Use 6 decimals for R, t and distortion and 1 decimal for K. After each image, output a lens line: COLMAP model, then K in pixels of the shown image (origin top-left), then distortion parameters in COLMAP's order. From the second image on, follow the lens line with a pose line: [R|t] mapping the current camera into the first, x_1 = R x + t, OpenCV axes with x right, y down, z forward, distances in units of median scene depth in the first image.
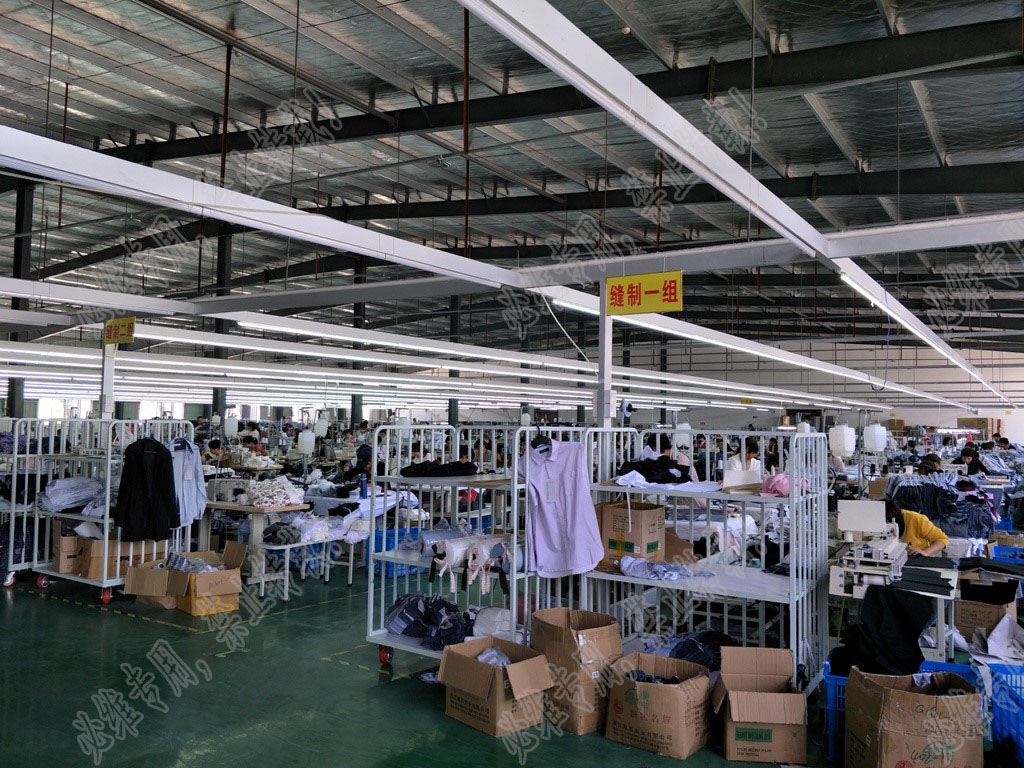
lens RADIAL K [[838.4, 0, 506.7], [0, 838.4, 381.6], [0, 0, 1]] dist [0.008017, 0.002119]
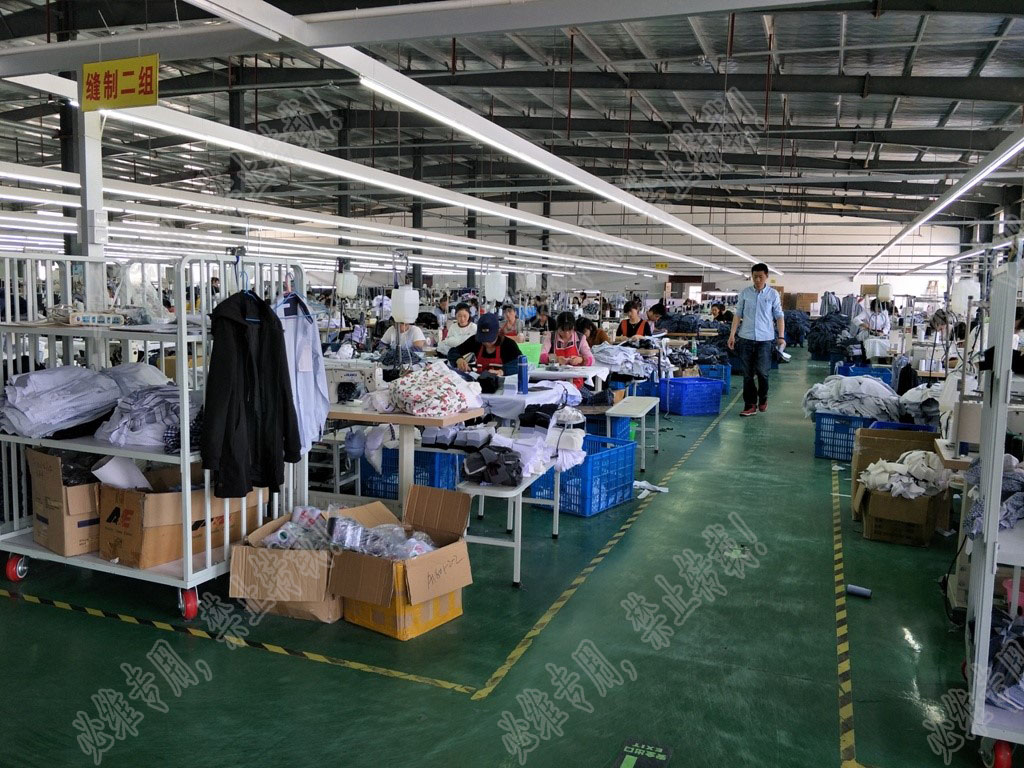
lens RADIAL K [[838.4, 0, 506.7], [0, 838.4, 381.6], [0, 0, 1]] dist [0.008017, 0.002119]
pose [[0.980576, -0.017188, 0.195387, -0.369551], [-0.013364, 0.987983, 0.153985, 0.041038], [-0.195685, -0.153605, 0.968562, 0.472501]]
